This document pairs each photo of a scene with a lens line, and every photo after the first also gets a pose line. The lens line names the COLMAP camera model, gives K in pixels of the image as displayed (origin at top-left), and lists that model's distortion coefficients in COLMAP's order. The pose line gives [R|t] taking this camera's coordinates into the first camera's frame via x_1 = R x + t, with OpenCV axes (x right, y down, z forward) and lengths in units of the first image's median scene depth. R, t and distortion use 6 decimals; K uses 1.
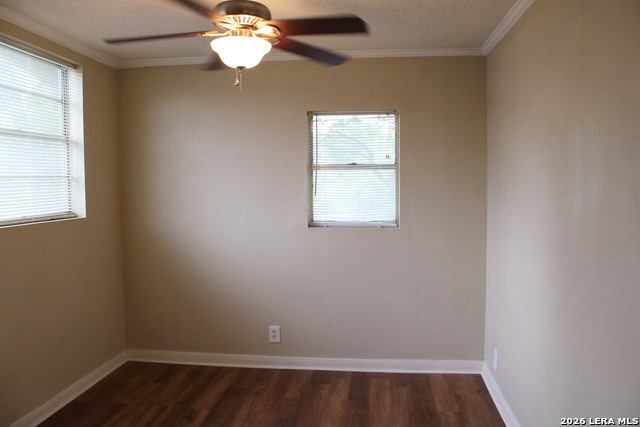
lens RADIAL K [[529.0, 0, 316.2], [0, 529.0, 217.1], [0, 0, 1]] dist [-0.166368, 0.149218]
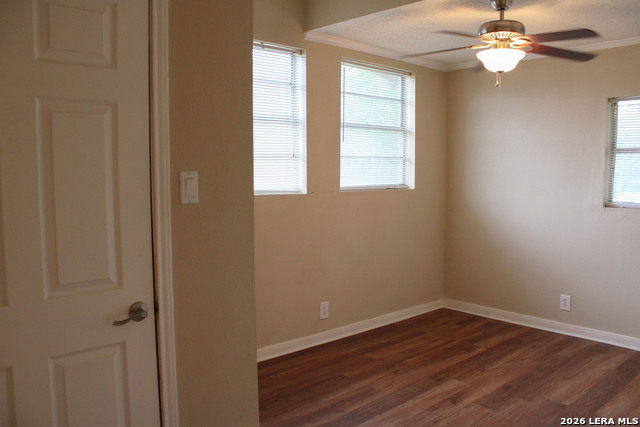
lens RADIAL K [[529.0, 0, 316.2], [0, 529.0, 217.1], [0, 0, 1]] dist [-0.166368, 0.149218]
pose [[0.754292, 0.067917, -0.653016, 0.244674], [-0.051499, 0.997691, 0.044279, 0.026427], [0.654516, 0.000230, 0.756048, -0.175867]]
